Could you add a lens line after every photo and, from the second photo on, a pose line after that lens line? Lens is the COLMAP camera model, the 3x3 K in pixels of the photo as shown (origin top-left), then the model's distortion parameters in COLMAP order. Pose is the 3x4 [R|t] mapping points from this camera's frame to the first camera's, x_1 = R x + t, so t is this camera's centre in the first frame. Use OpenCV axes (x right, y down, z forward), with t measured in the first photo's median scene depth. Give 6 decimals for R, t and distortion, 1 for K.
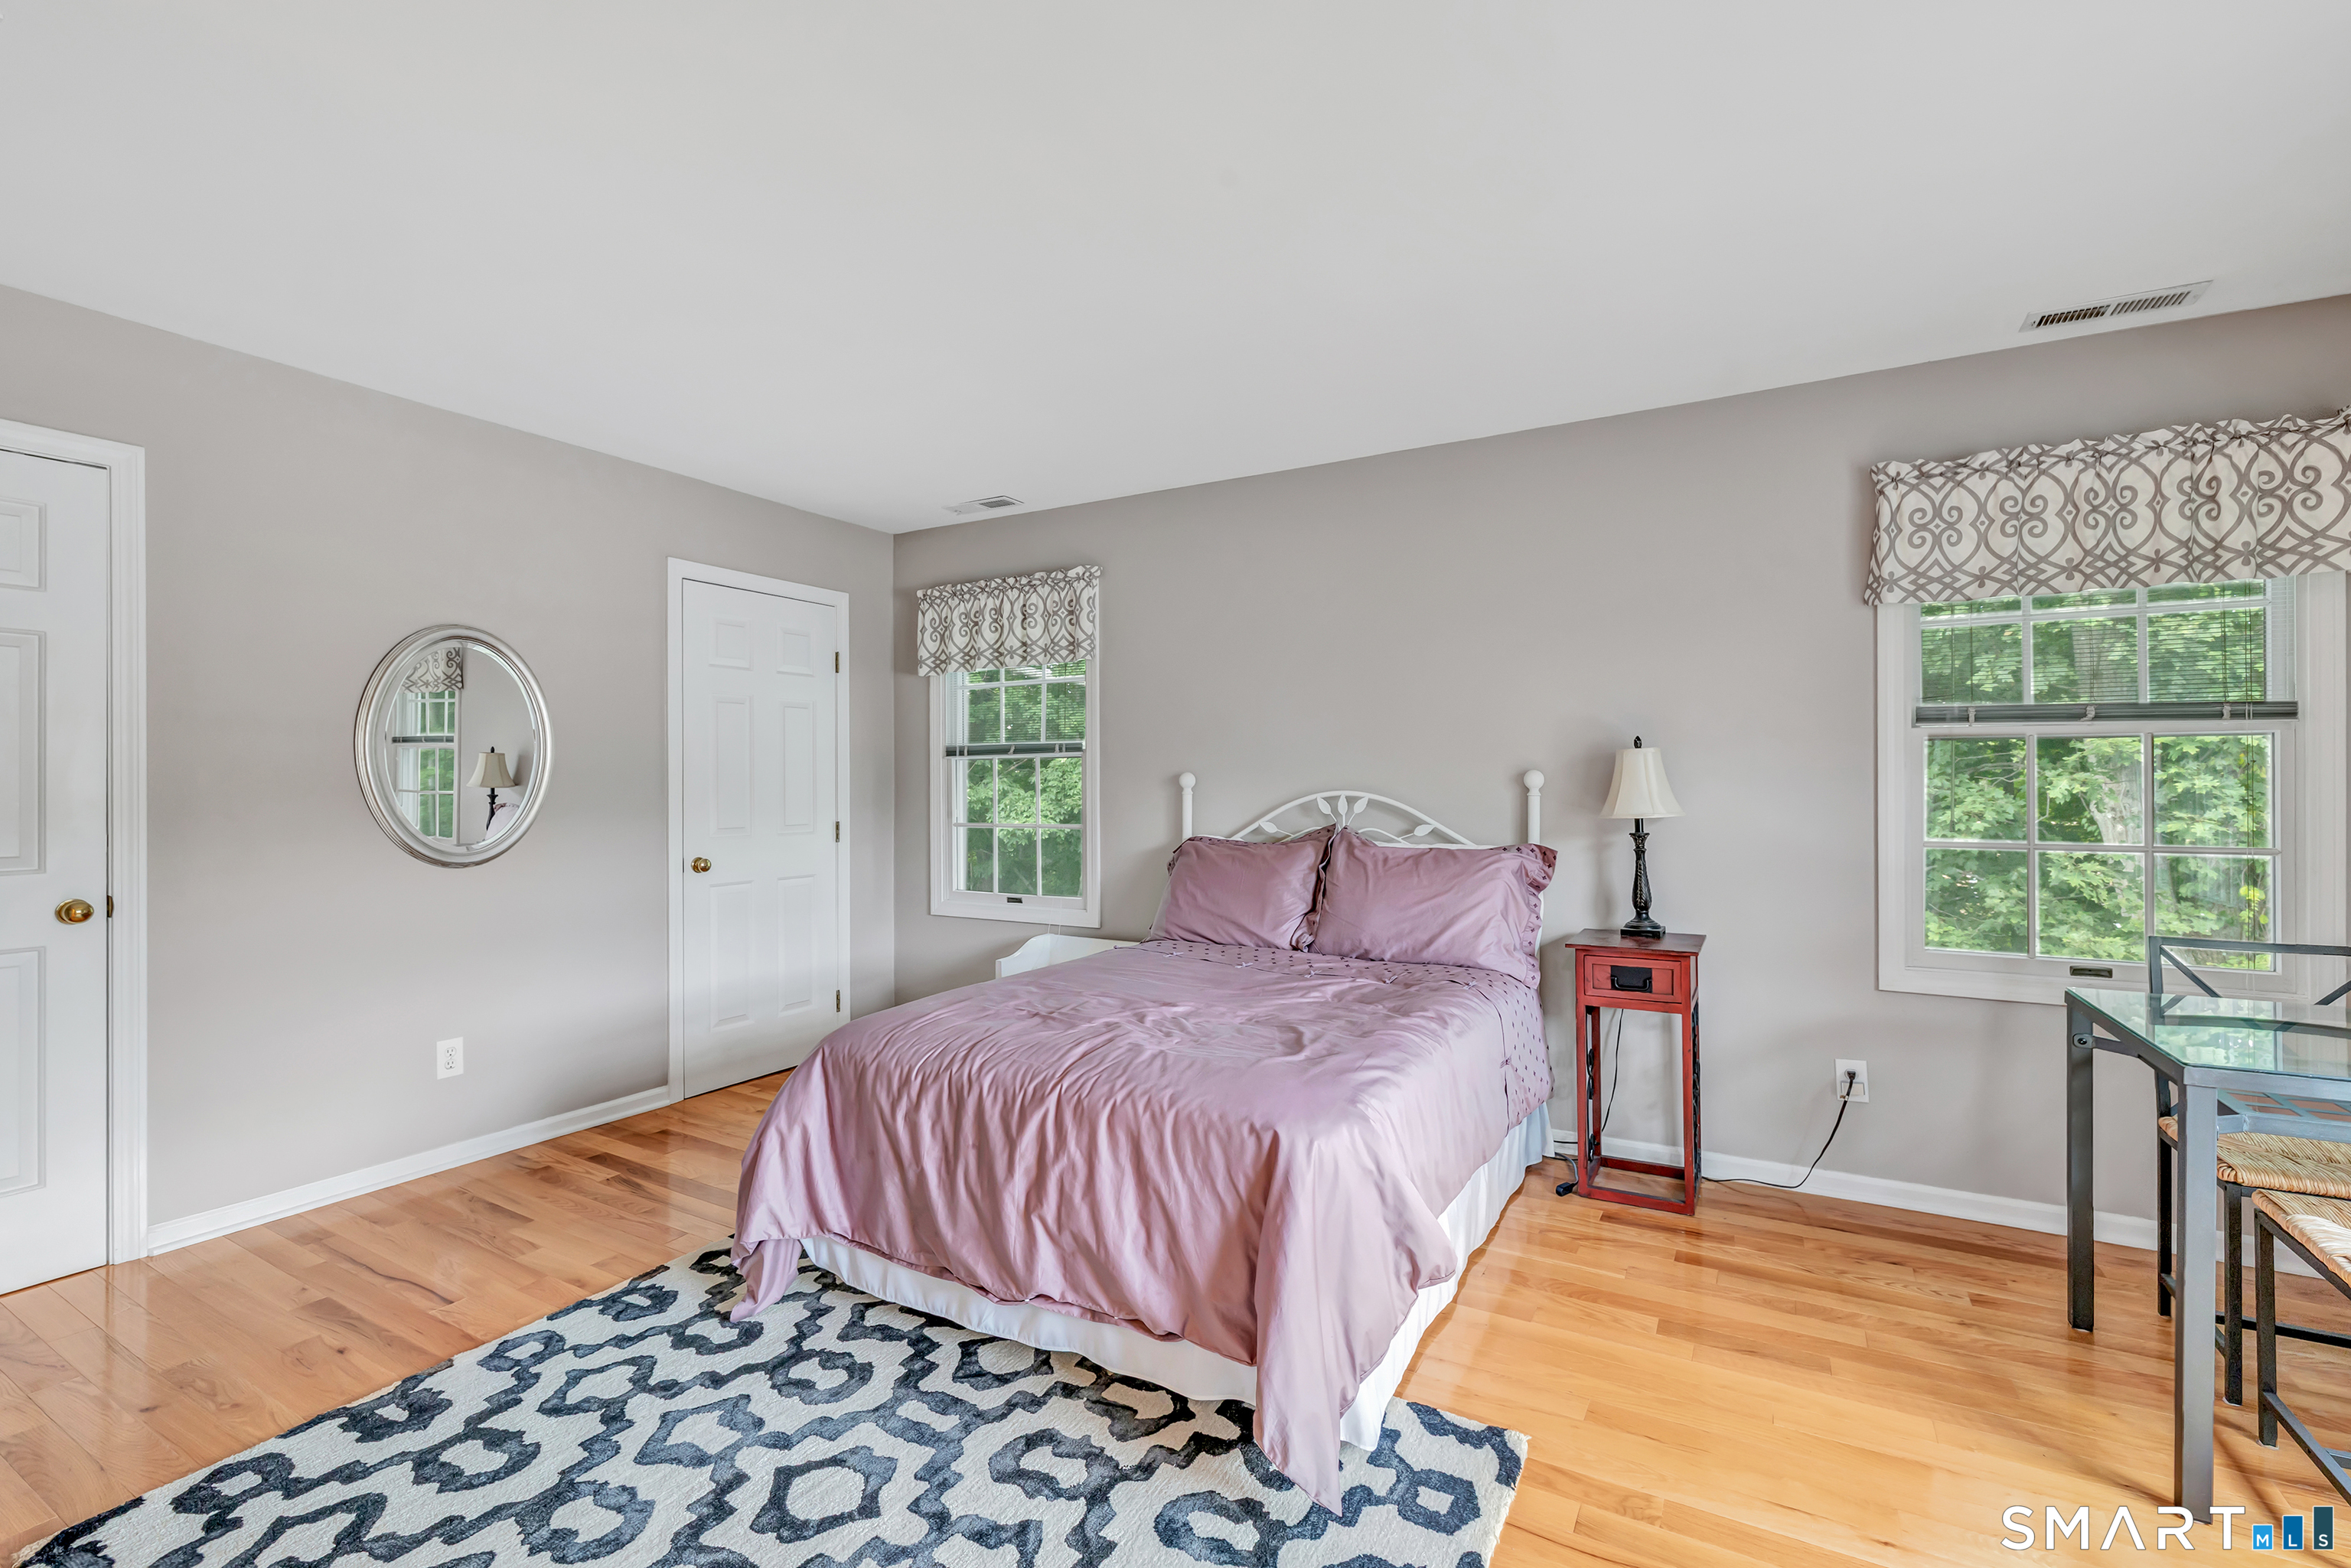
lens RADIAL K [[1035.9, 0, 1191.4], [0, 1035.9, 789.2], [0, 0, 1]] dist [-0.002718, 0.001567]
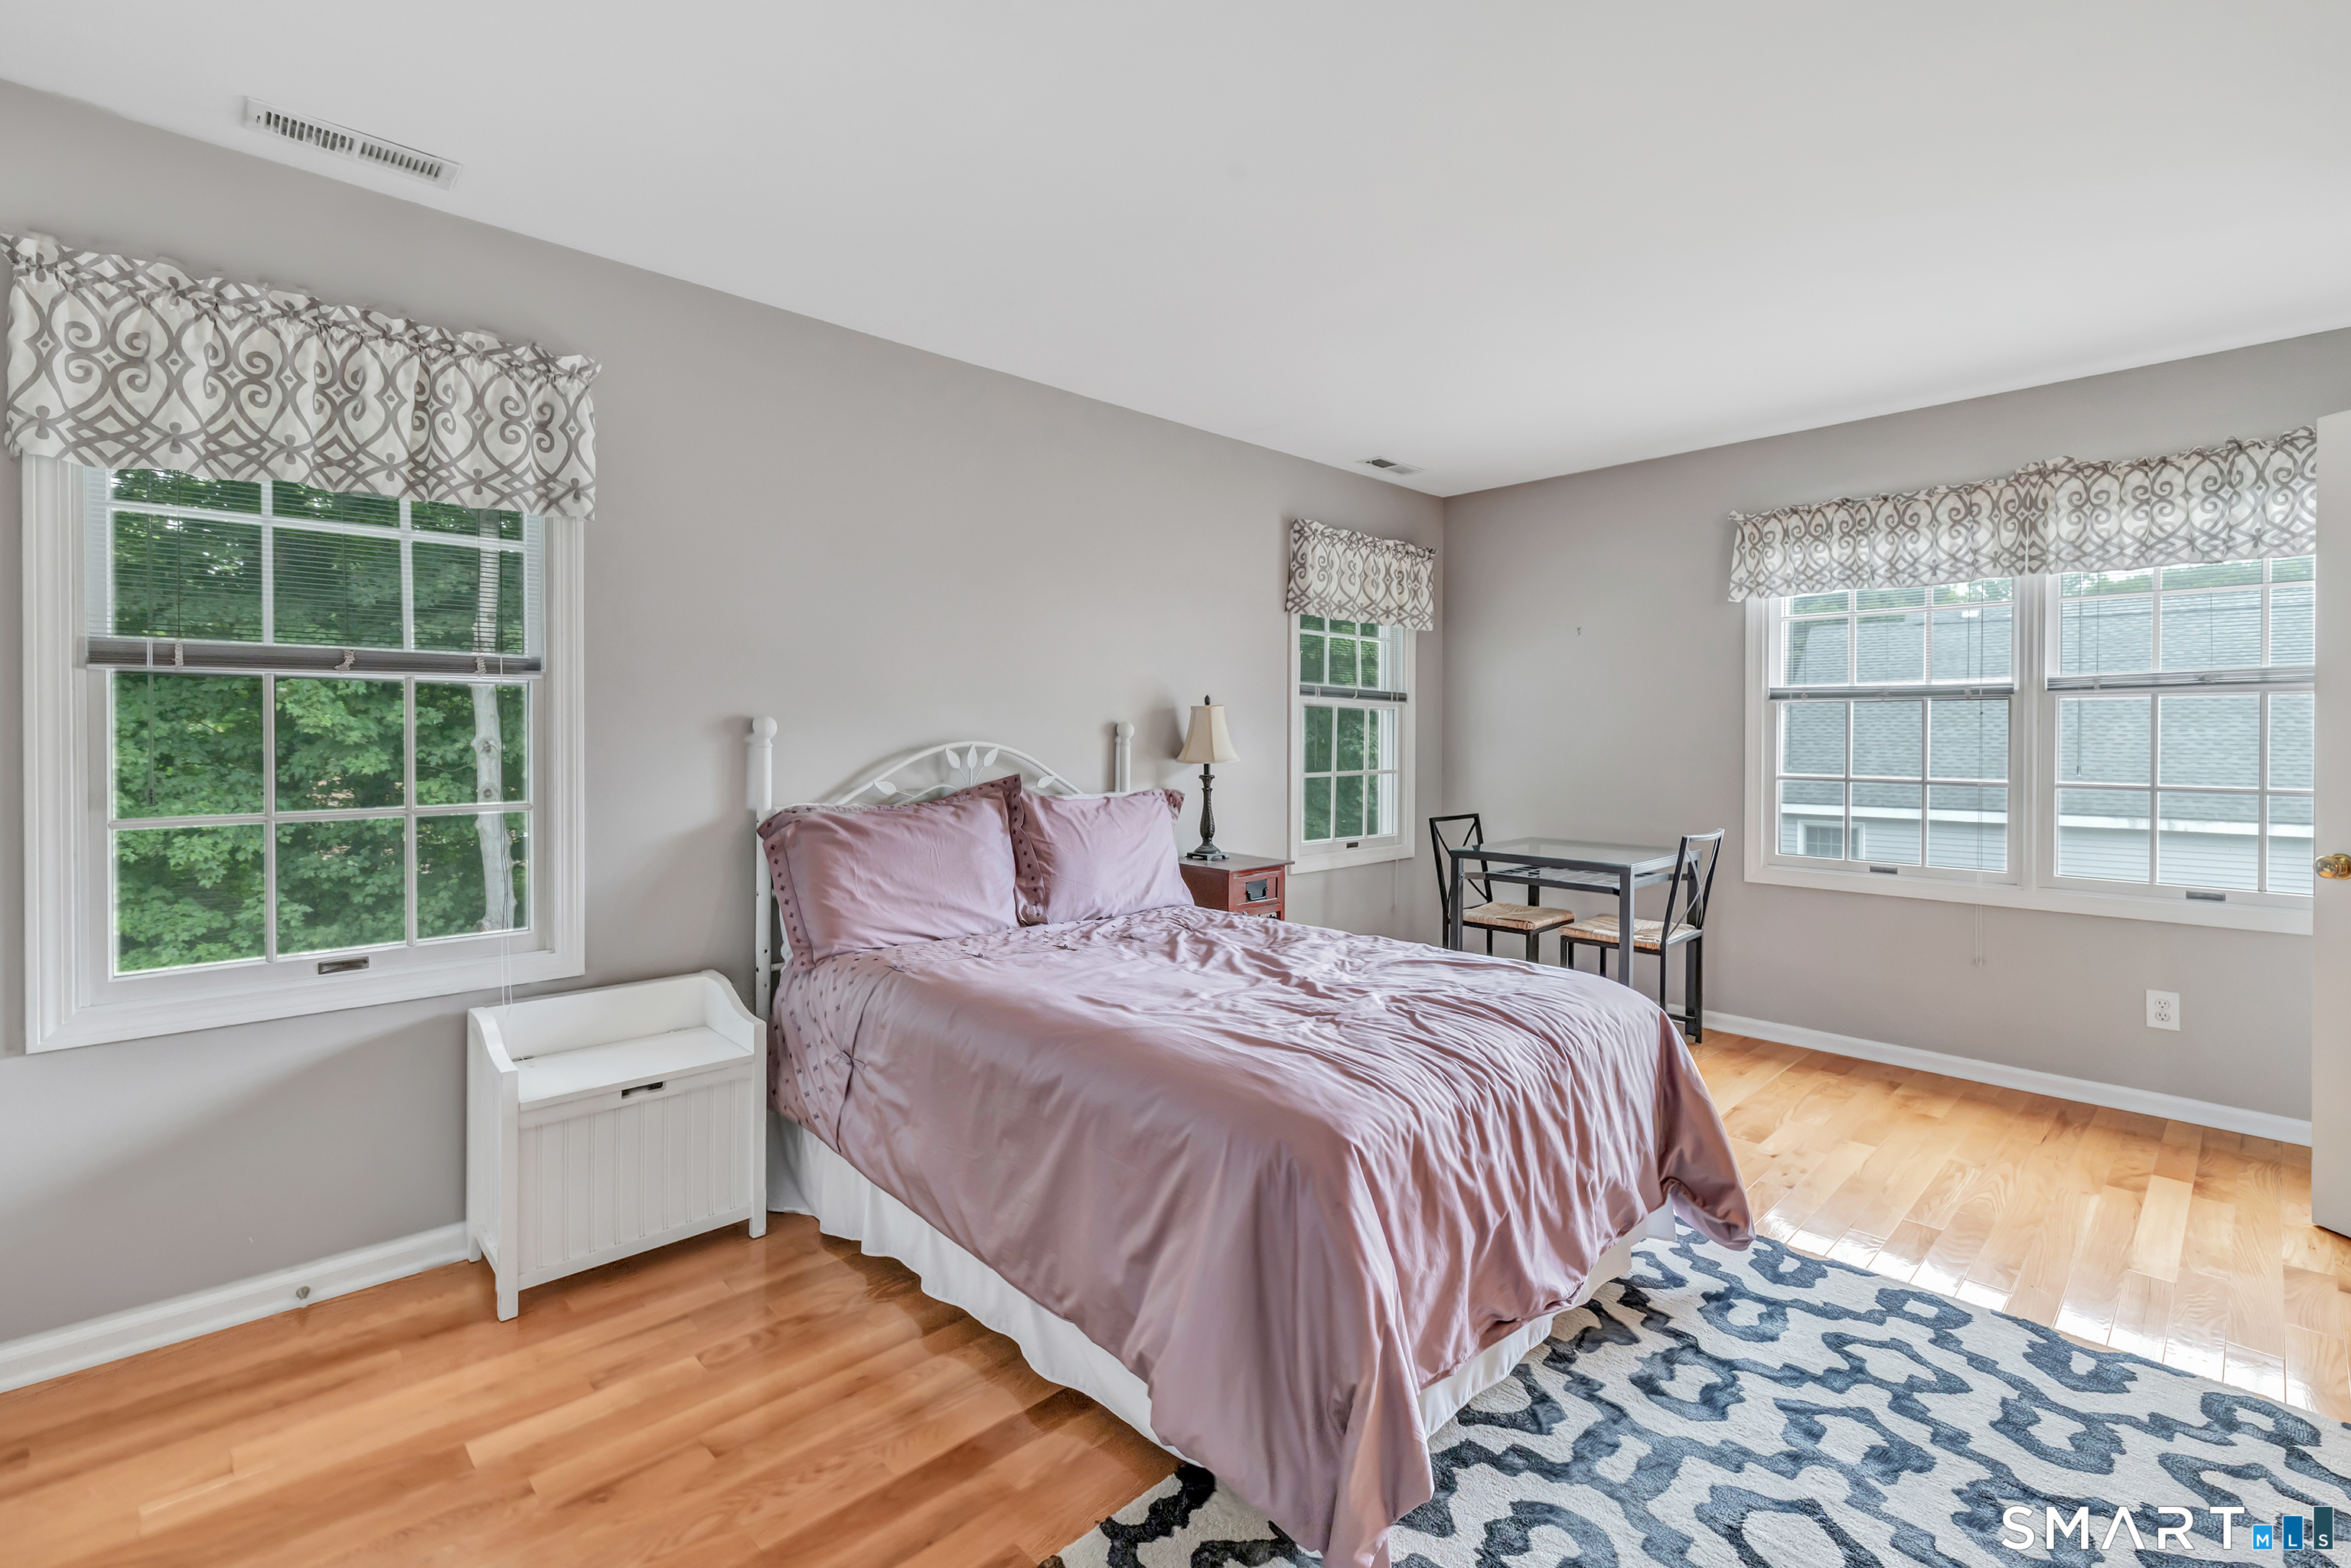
lens RADIAL K [[1035.9, 0, 1150.0], [0, 1035.9, 744.1], [0, 0, 1]] dist [-0.002718, 0.001567]
pose [[0.303843, -0.003242, 0.952717, -1.163565], [0.003809, 0.999990, 0.002189, 0.005023], [-0.952714, 0.002964, 0.303852, 1.081168]]
